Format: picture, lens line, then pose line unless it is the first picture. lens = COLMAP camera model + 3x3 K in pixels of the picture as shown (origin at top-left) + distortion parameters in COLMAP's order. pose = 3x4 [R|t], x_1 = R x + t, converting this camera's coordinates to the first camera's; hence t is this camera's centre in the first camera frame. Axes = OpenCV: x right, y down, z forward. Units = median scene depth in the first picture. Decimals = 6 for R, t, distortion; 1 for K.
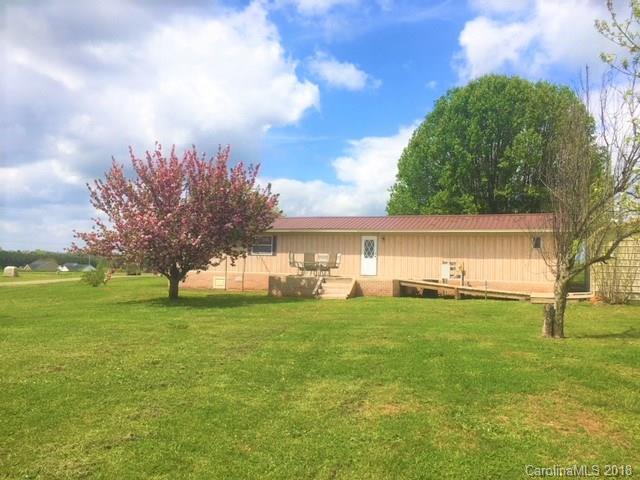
lens RADIAL K [[543.3, 0, 319.3], [0, 543.3, 242.0], [0, 0, 1]] dist [0.043335, -0.049295]
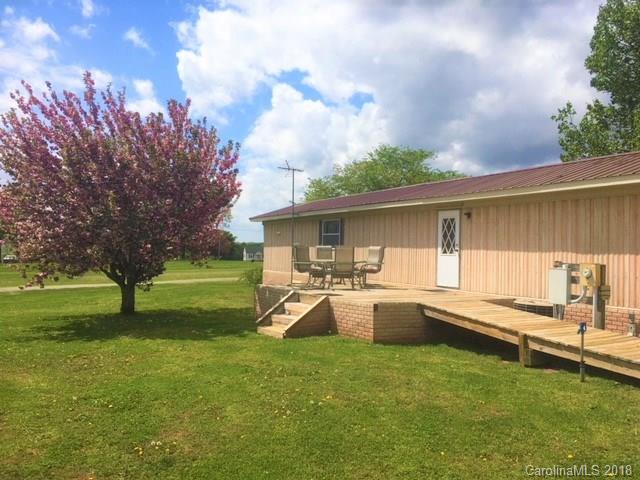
lens RADIAL K [[543.3, 0, 340.5], [0, 543.3, 249.4], [0, 0, 1]] dist [0.043335, -0.049295]
pose [[0.810598, -0.010363, -0.585511, 0.337560], [0.022702, 0.999648, 0.013738, 0.017333], [0.585163, -0.024428, 0.810548, 0.575488]]
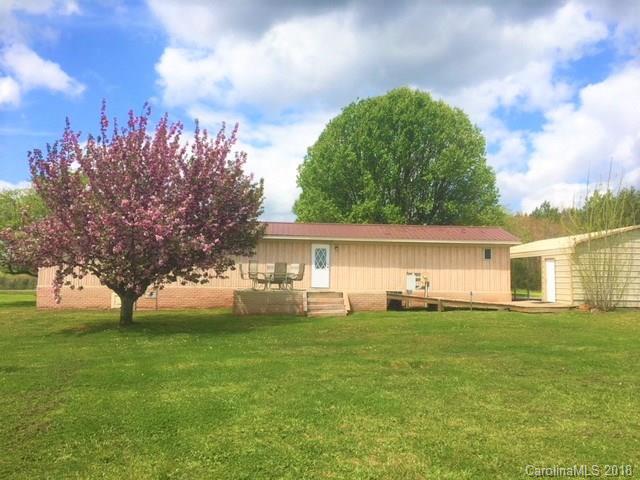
lens RADIAL K [[543.3, 0, 323.0], [0, 543.3, 237.8], [0, 0, 1]] dist [0.043335, -0.049295]
pose [[0.889857, 0.025451, 0.455528, -0.349100], [-0.013775, 0.999486, -0.028934, 0.004615], [-0.456031, 0.019472, 0.889751, 0.207791]]
